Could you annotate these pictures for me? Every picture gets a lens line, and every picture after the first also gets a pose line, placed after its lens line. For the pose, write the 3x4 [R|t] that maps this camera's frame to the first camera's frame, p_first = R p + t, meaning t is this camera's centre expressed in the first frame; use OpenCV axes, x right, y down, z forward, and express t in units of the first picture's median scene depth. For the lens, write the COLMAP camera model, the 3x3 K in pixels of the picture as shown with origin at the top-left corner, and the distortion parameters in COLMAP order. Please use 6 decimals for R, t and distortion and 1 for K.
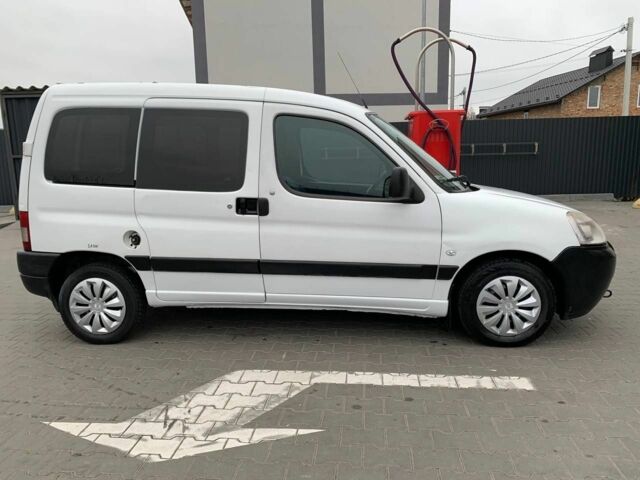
lens RADIAL K [[553.1, 0, 320.0], [0, 553.1, 240.0], [0, 0, 1]] dist [0.075596, -0.001512]
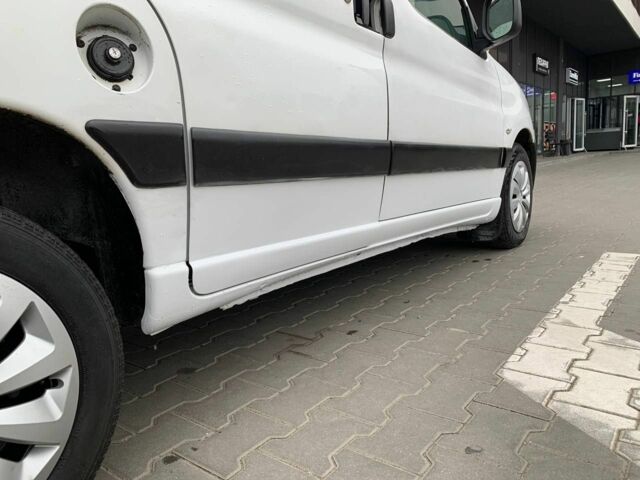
lens RADIAL K [[496.5, 0, 320.0], [0, 496.5, 240.0], [0, 0, 1]] dist [0.063002, -0.094410]
pose [[0.501144, -0.141776, 0.853671, -0.480386], [0.205313, 0.977801, 0.041863, 0.084574], [-0.840655, 0.154291, 0.519128, 0.830654]]
